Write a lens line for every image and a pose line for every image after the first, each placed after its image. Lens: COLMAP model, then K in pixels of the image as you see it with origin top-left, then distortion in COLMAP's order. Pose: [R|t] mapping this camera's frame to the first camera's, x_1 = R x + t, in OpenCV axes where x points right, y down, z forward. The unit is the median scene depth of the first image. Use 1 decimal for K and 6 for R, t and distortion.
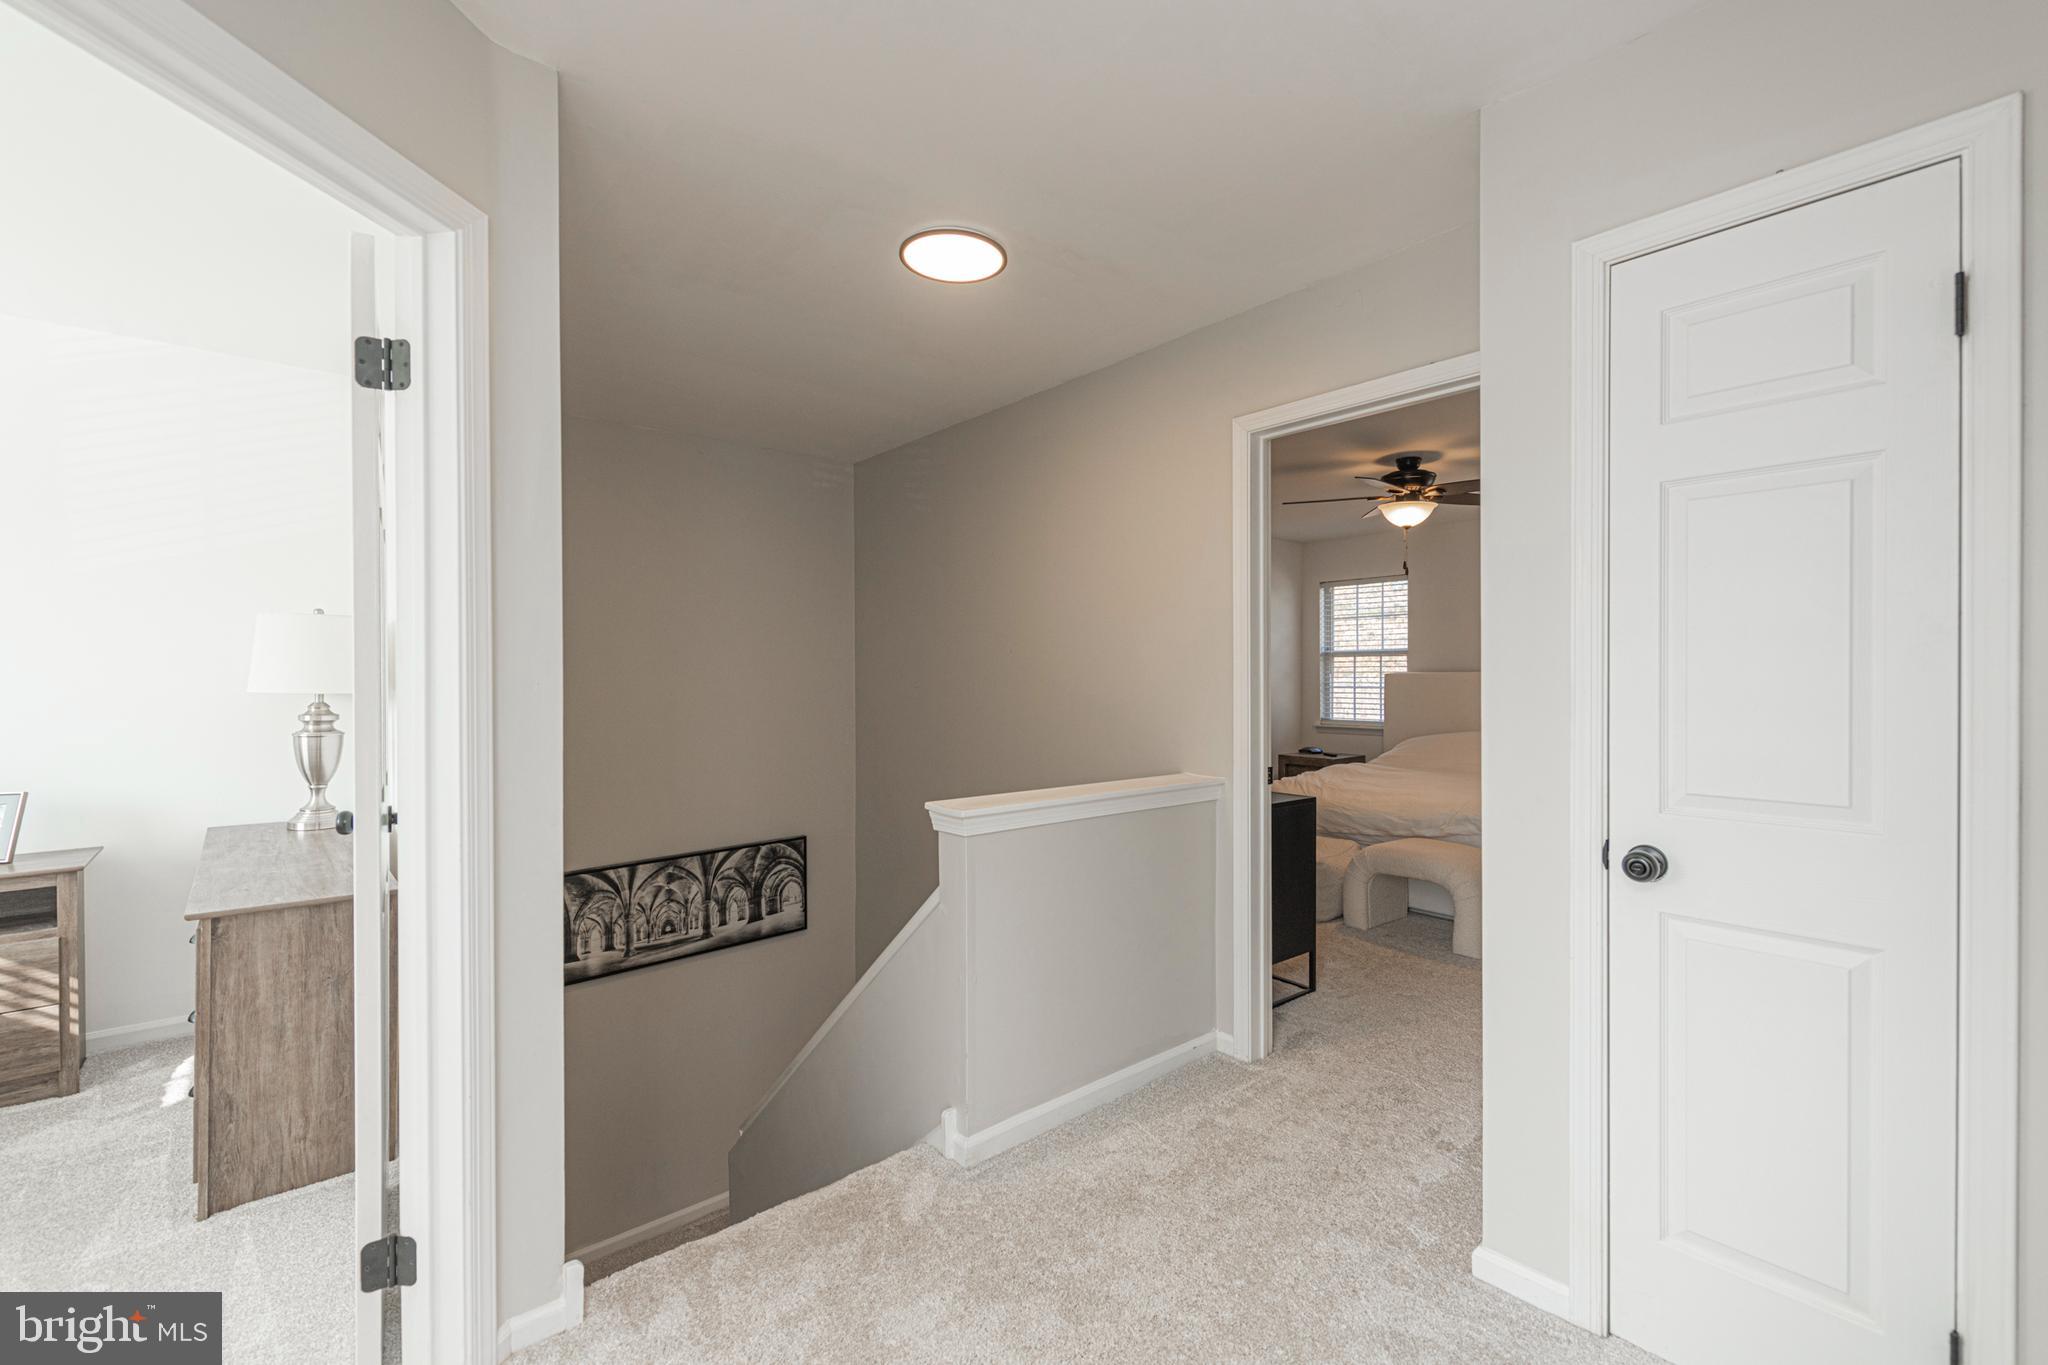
lens RADIAL K [[890.4, 0, 1053.6], [0, 890.4, 670.8], [0, 0, 1]] dist [0.001397, 0.000236]
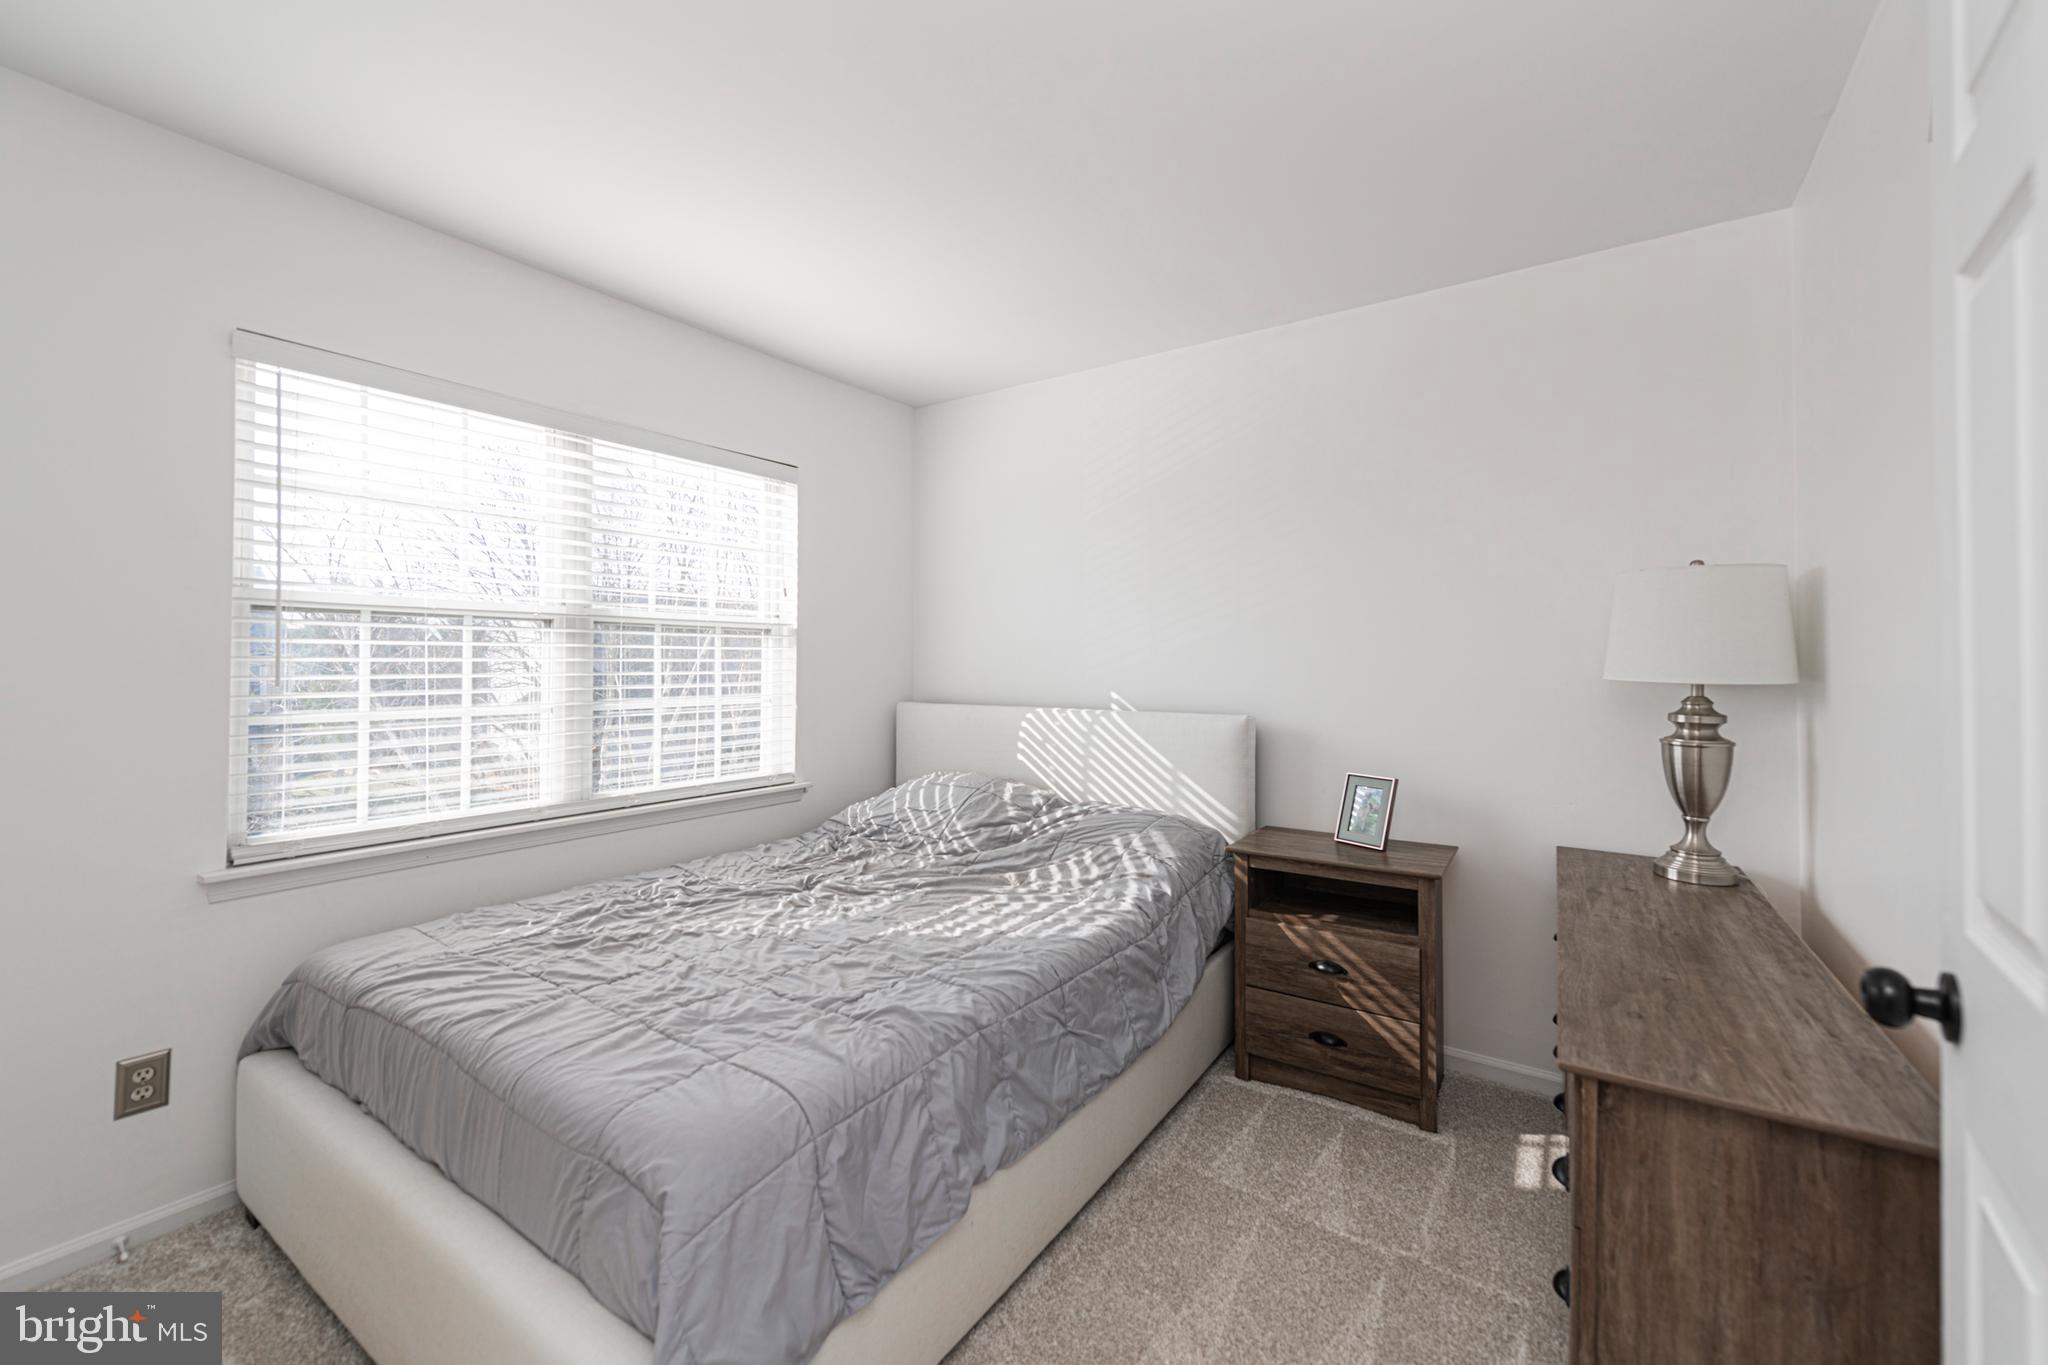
lens RADIAL K [[838.6, 0, 1047.0], [0, 838.6, 654.7], [0, 0, 1]] dist [0.000664, -0.000186]
pose [[0.289763, -0.002437, -0.957095, -0.417088], [-0.005268, 0.999978, -0.004141, 0.010208], [0.957084, 0.006242, 0.289744, 0.396575]]
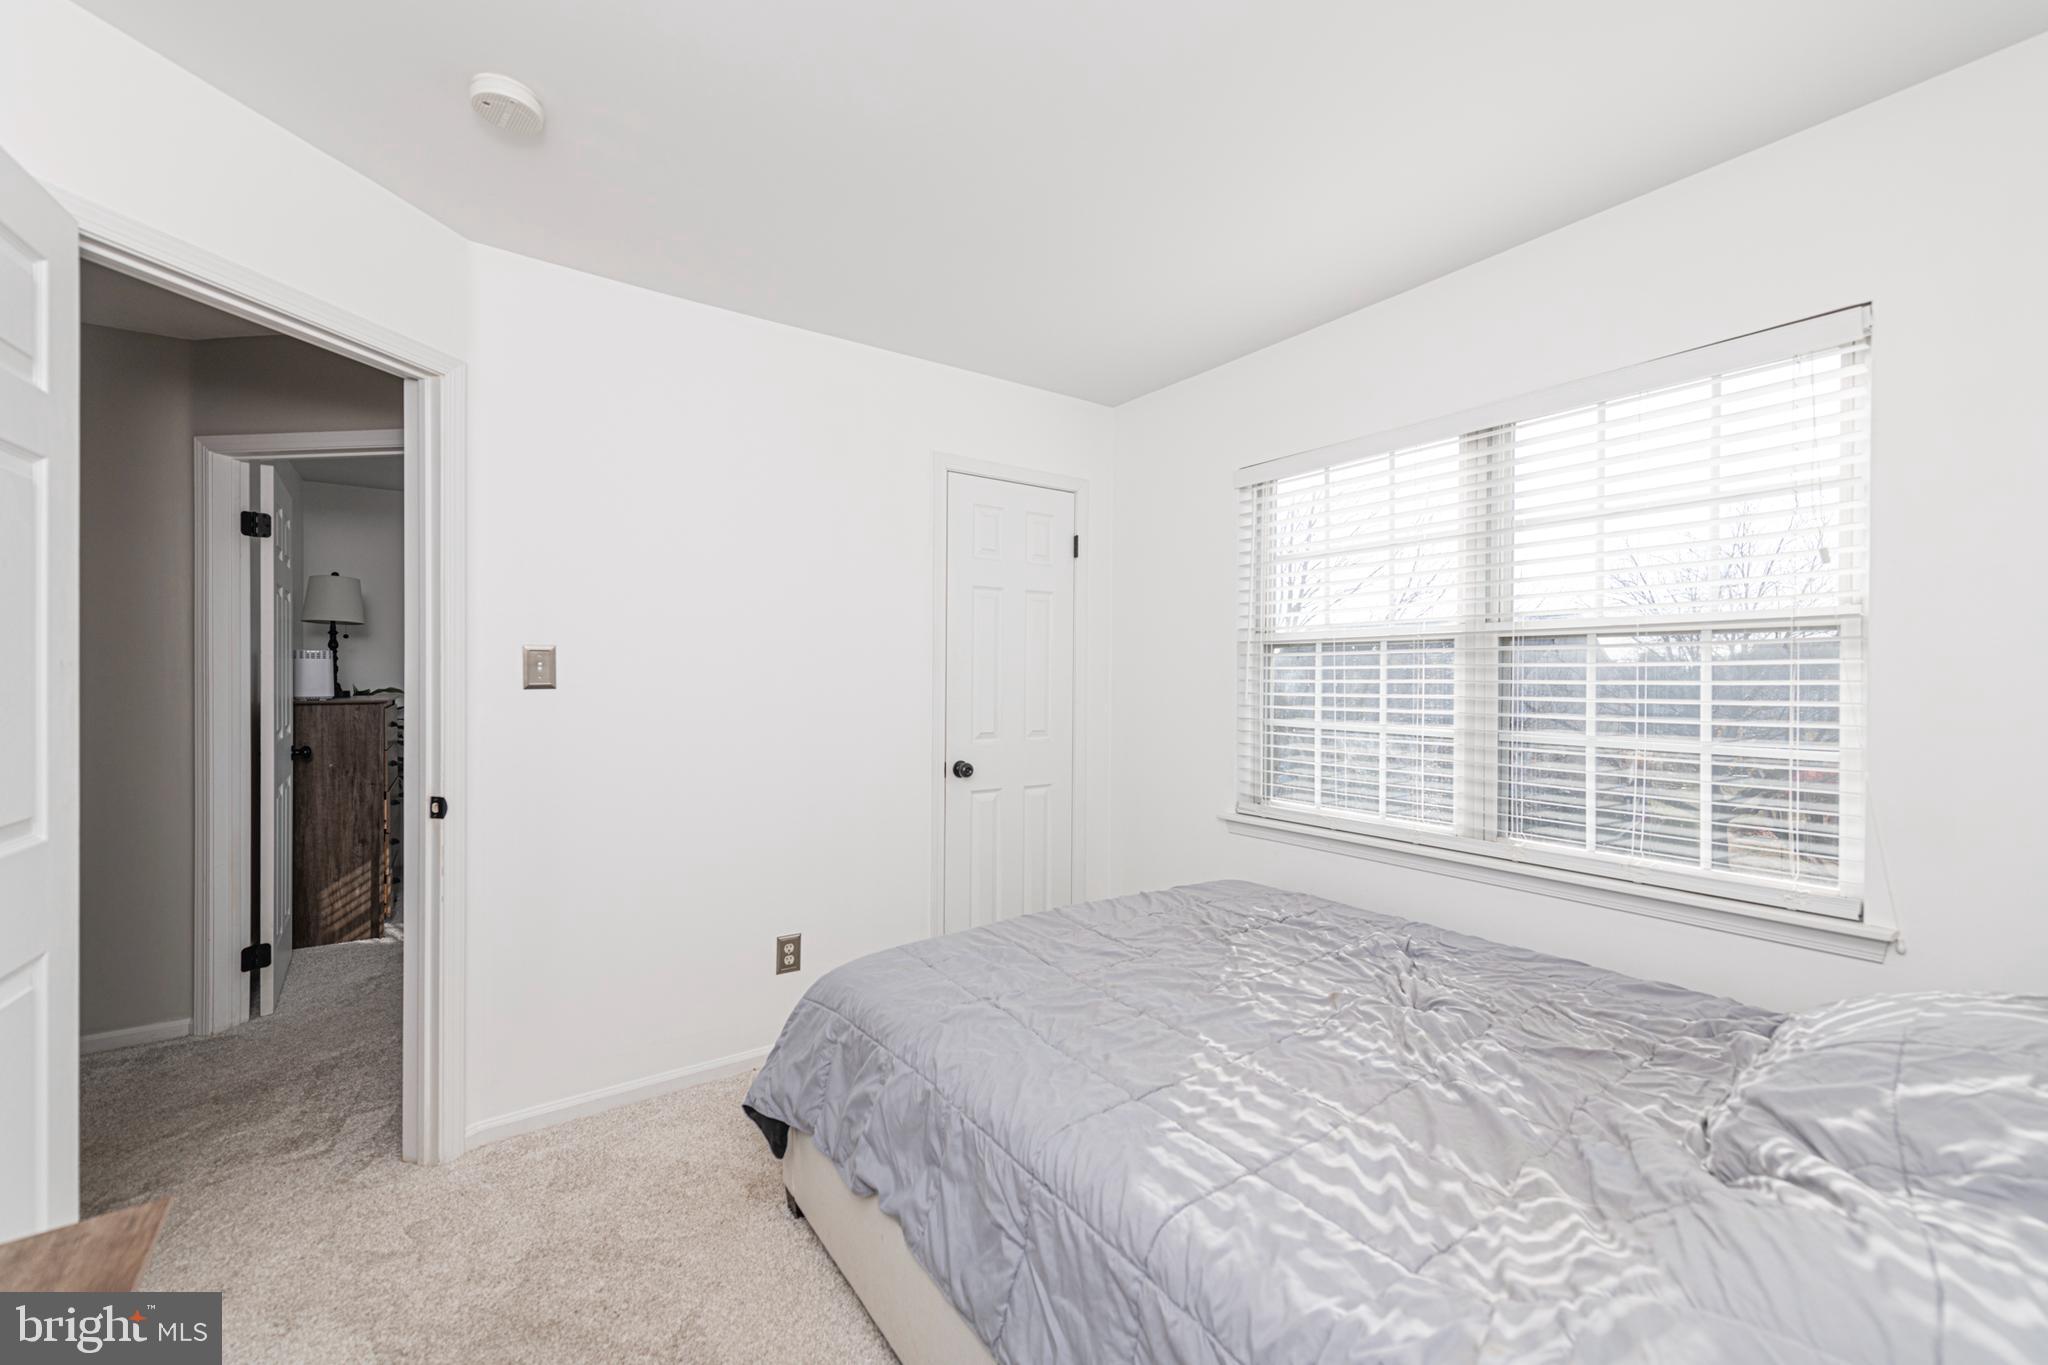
lens RADIAL K [[819.8, 0, 1018.1], [0, 819.8, 677.4], [0, 0, 1]] dist [-0.003488, -0.000393]
pose [[-0.995538, 0.001023, 0.094360, -1.307314], [0.001015, 0.999999, -0.000129, 0.010142], [-0.094360, -0.000033, -0.995538, 1.234723]]
